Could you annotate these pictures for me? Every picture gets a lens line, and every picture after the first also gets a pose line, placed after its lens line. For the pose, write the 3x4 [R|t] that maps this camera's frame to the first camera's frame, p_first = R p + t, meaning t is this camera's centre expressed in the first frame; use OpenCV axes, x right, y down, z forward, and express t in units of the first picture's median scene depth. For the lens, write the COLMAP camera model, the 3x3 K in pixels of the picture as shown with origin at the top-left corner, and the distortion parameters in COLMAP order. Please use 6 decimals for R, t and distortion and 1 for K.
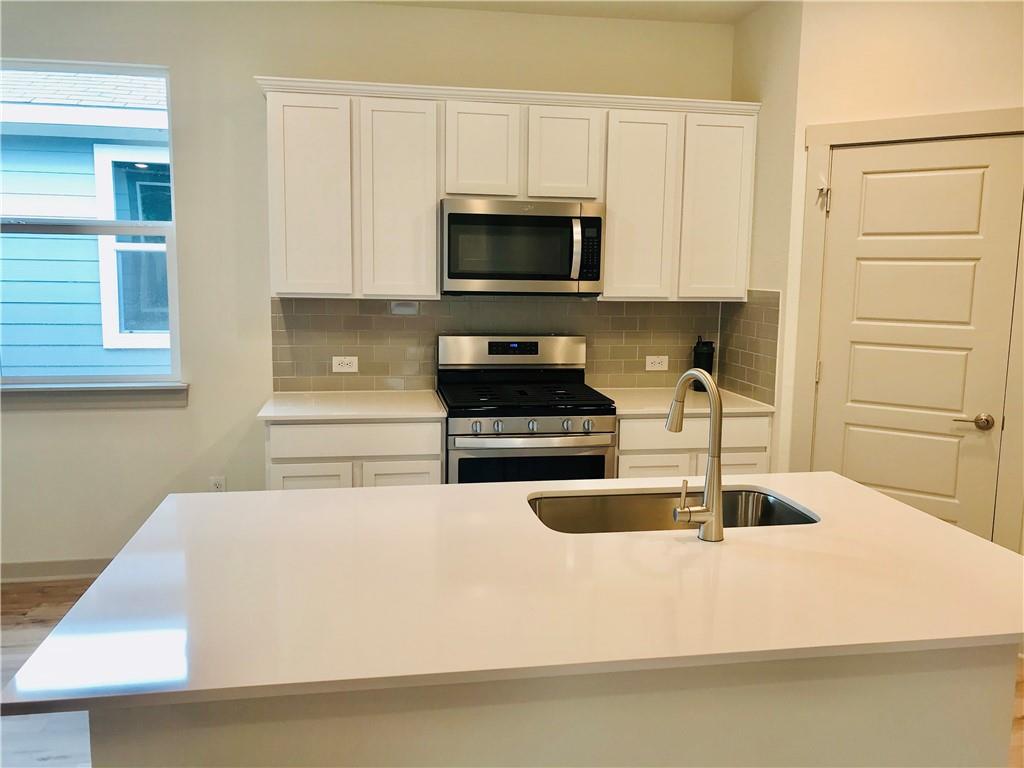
lens RADIAL K [[836.8, 0, 512.0], [0, 836.8, 384.0], [0, 0, 1]] dist [0.040554, -0.036684]
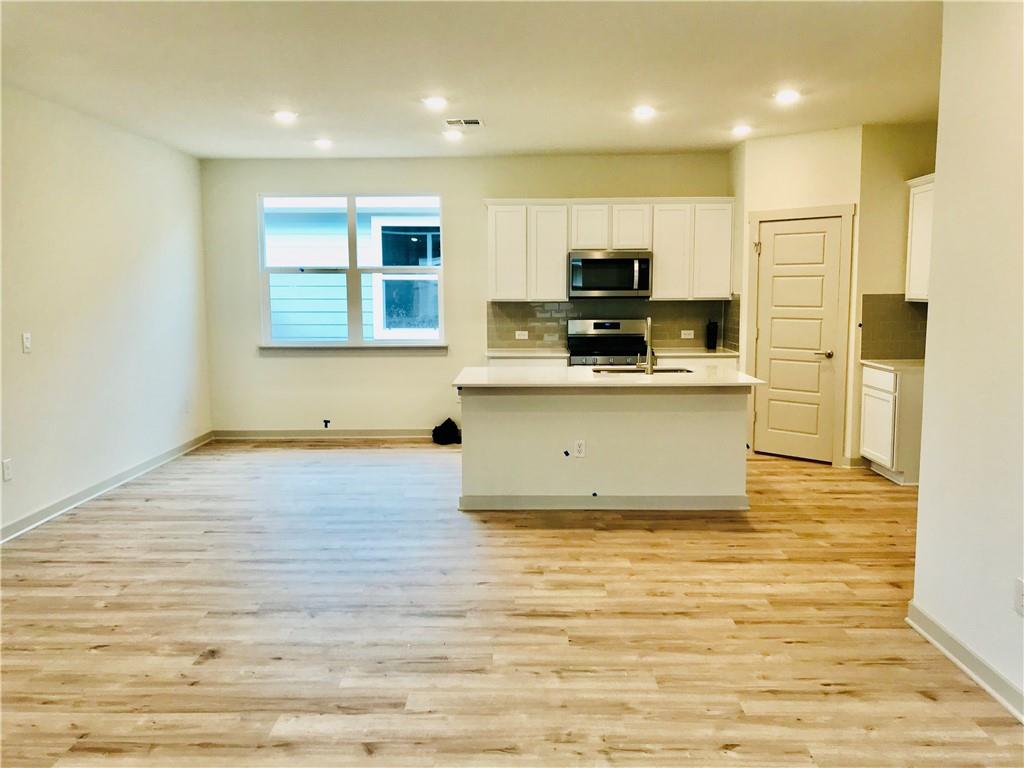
lens RADIAL K [[836.8, 0, 512.0], [0, 836.8, 384.0], [0, 0, 1]] dist [0.040554, -0.036684]
pose [[0.982058, 0.000941, -0.188576, 0.159320], [-0.005115, 0.999753, -0.021649, 0.142123], [0.188509, 0.022225, 0.981820, -0.995734]]
